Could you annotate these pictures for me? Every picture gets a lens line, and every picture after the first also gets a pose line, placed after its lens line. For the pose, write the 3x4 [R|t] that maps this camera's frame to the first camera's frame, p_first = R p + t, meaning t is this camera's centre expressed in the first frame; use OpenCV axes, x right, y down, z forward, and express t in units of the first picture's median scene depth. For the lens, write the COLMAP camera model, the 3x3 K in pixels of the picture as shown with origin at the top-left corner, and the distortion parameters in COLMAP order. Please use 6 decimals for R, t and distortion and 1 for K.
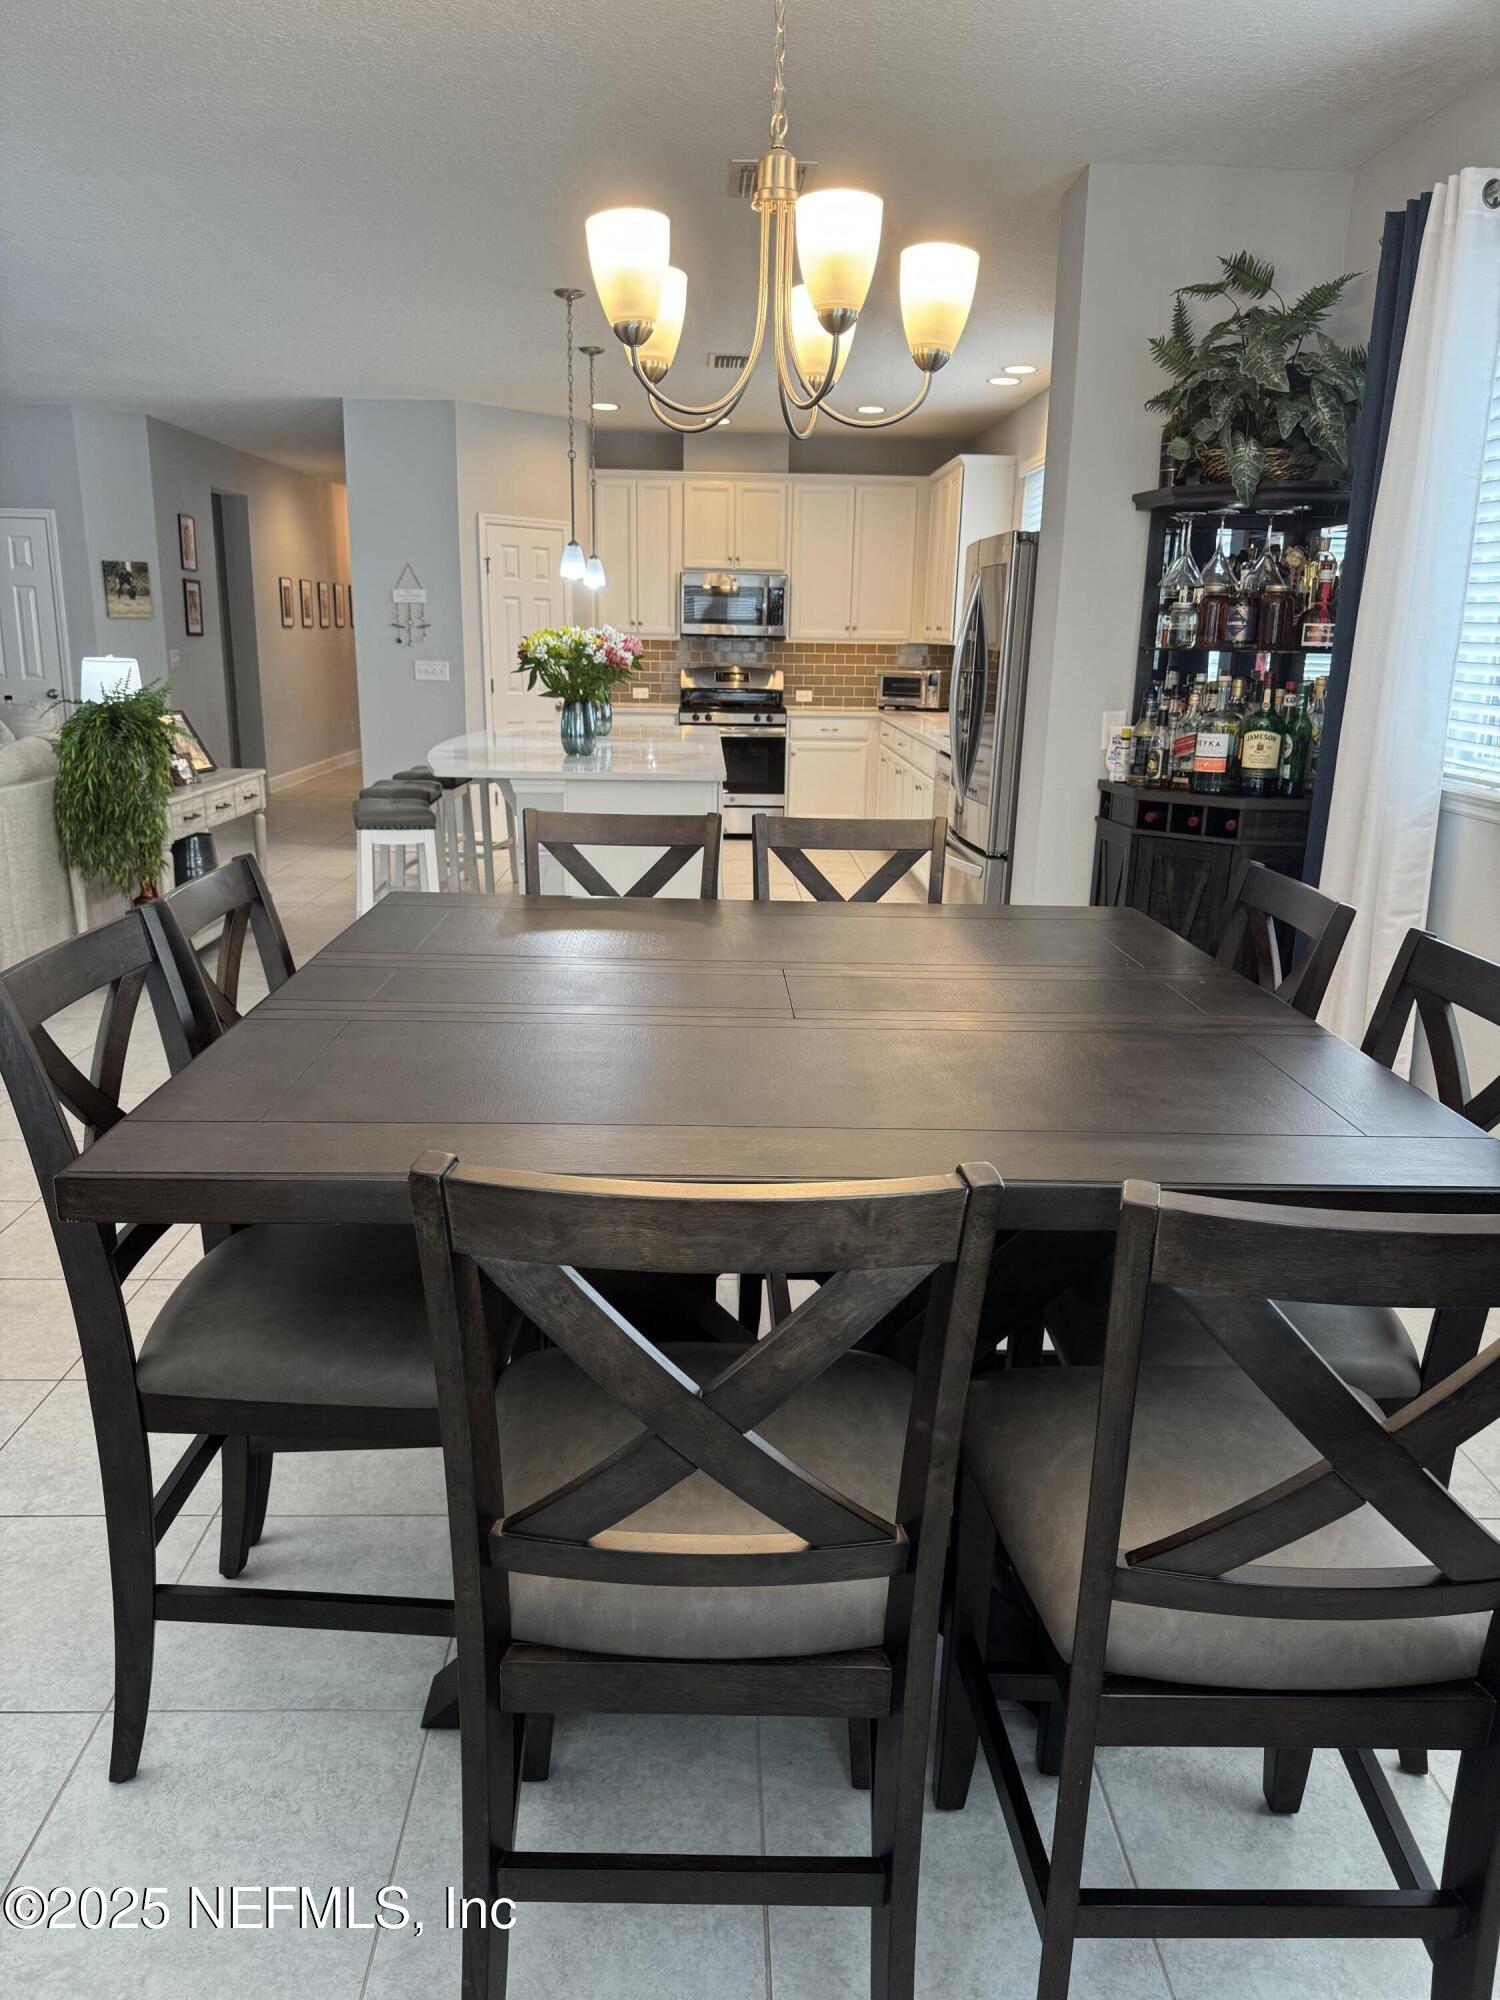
lens RADIAL K [[1376.1, 0, 750.0], [0, 1376.1, 1000.0], [0, 0, 1]] dist [0.038877, -0.001846]
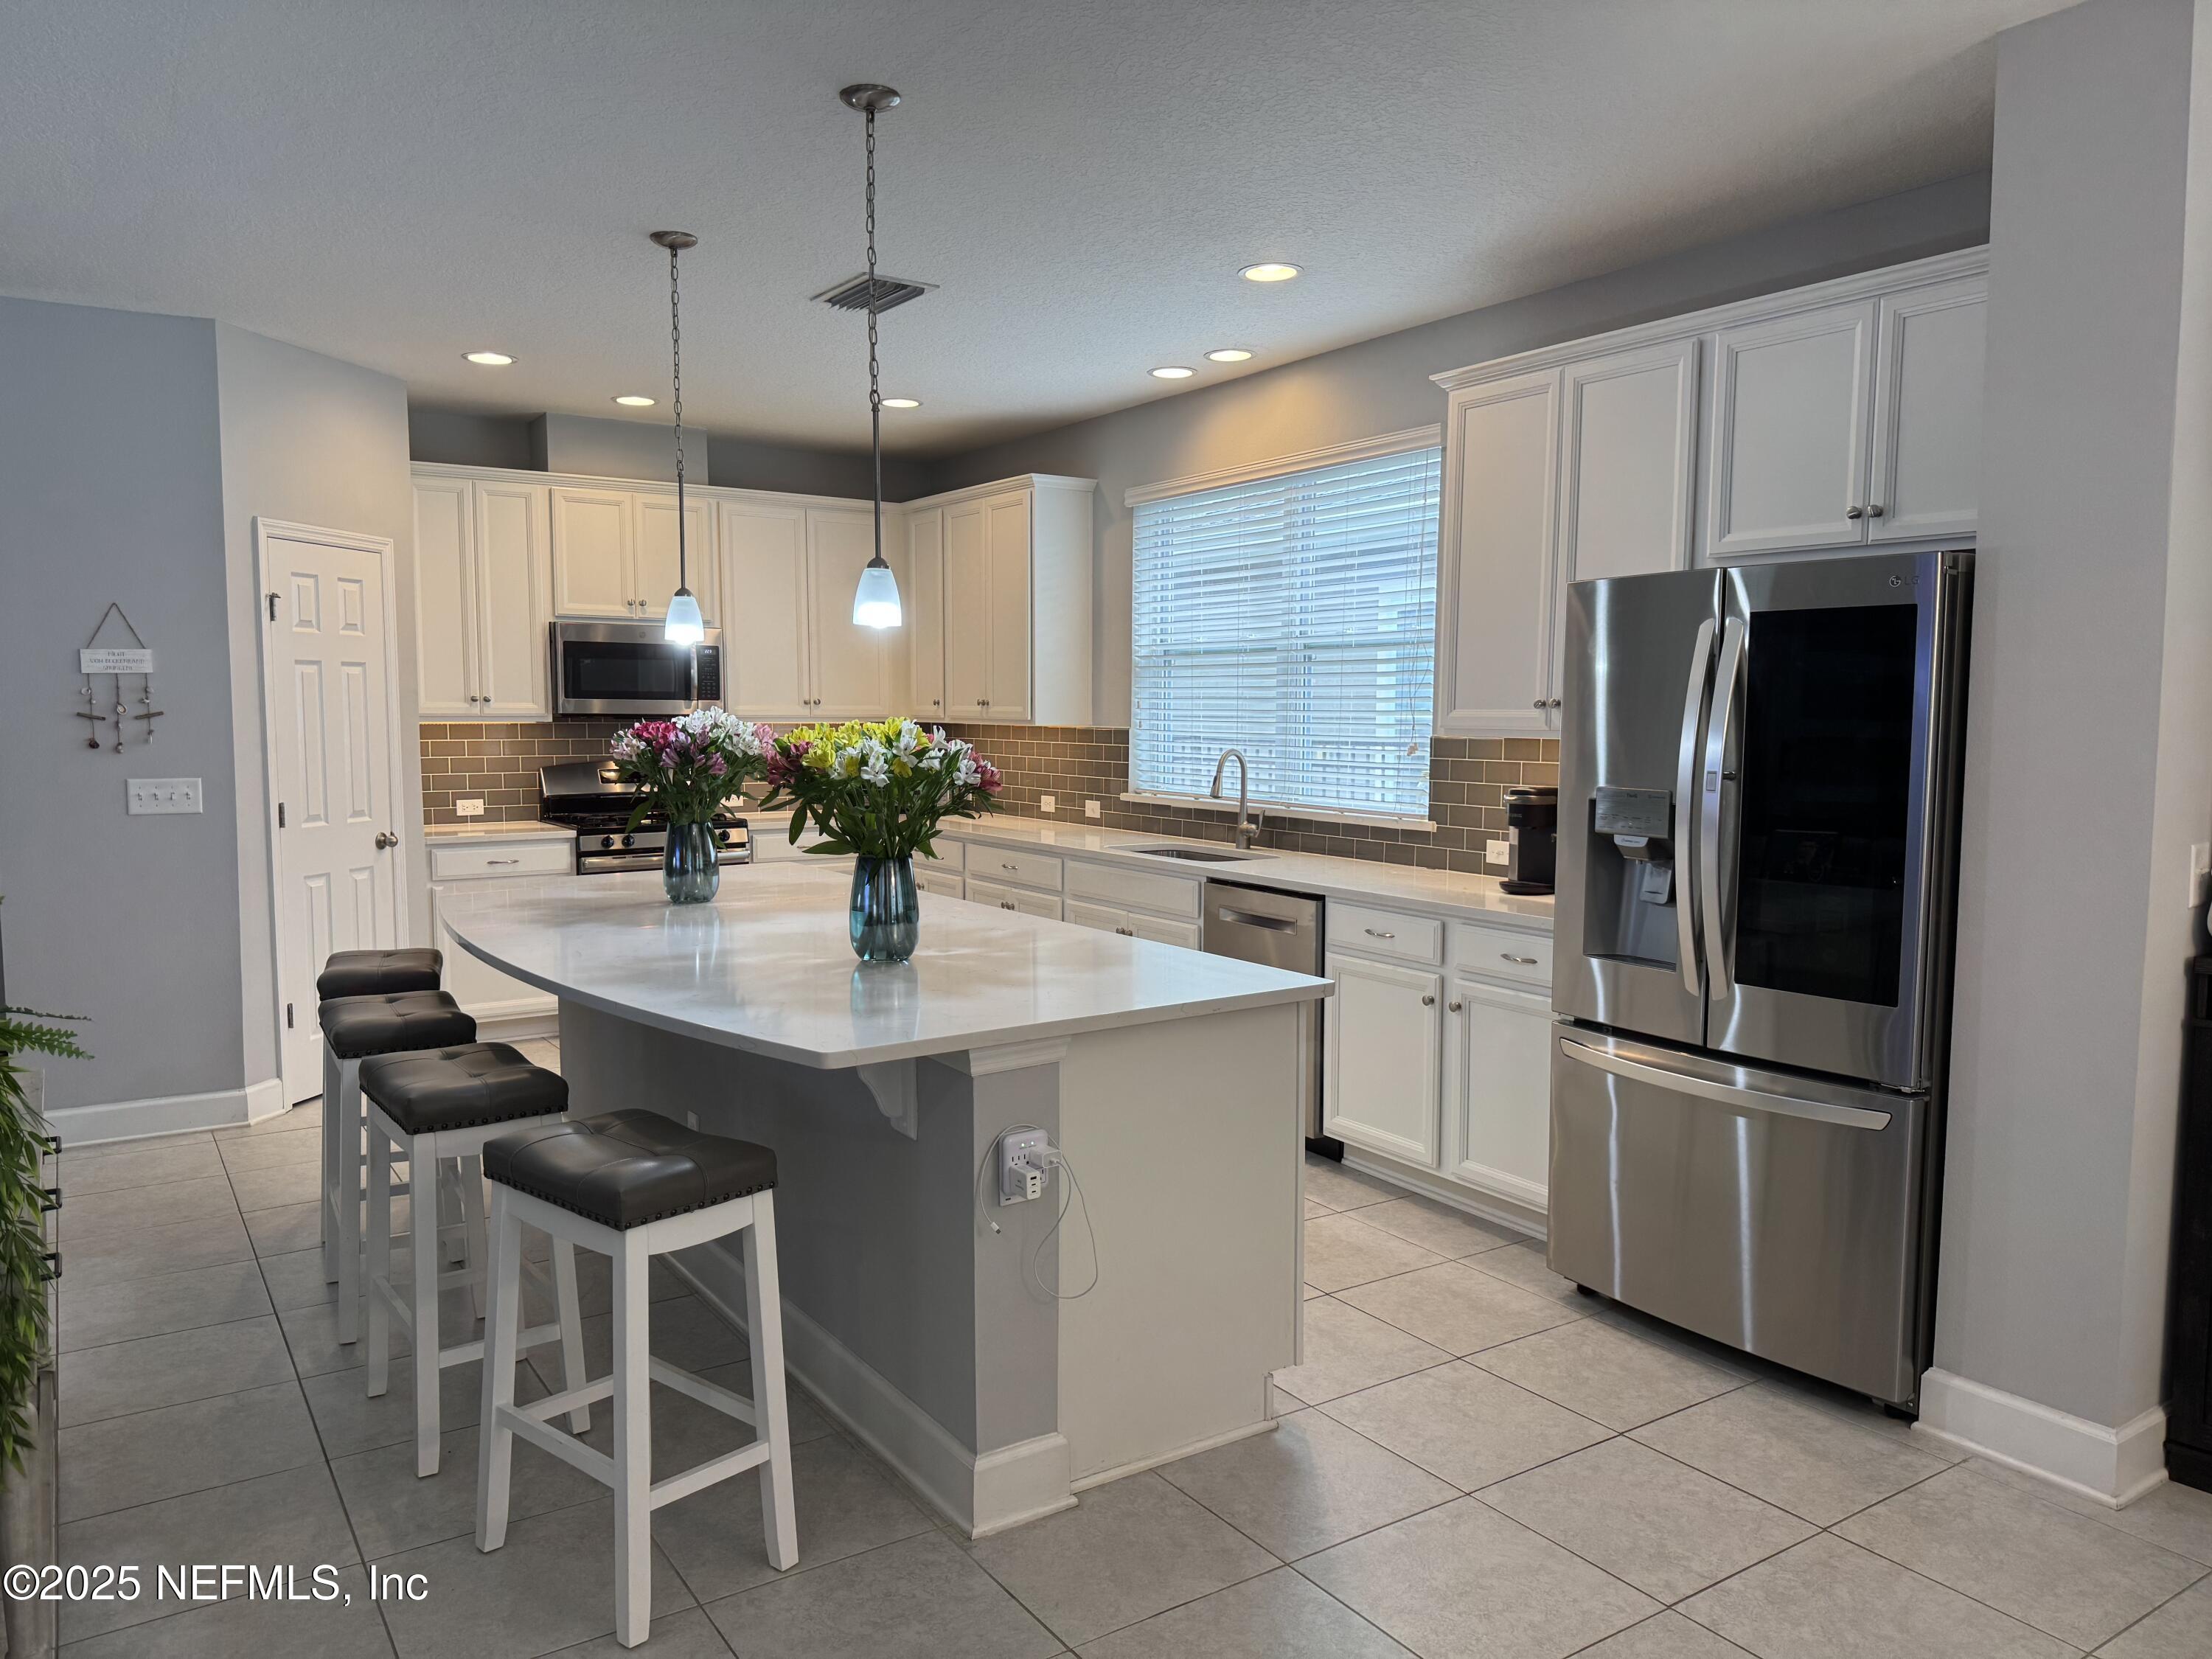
lens RADIAL K [[1521.9, 0, 1106.0], [0, 1521.9, 829.5], [0, 0, 1]] dist [0.038877, -0.001846]
pose [[0.855407, -0.065438, 0.513806, -0.226065], [0.152026, 0.980016, -0.128285, -0.094831], [-0.495143, 0.187848, 0.848261, 0.321149]]
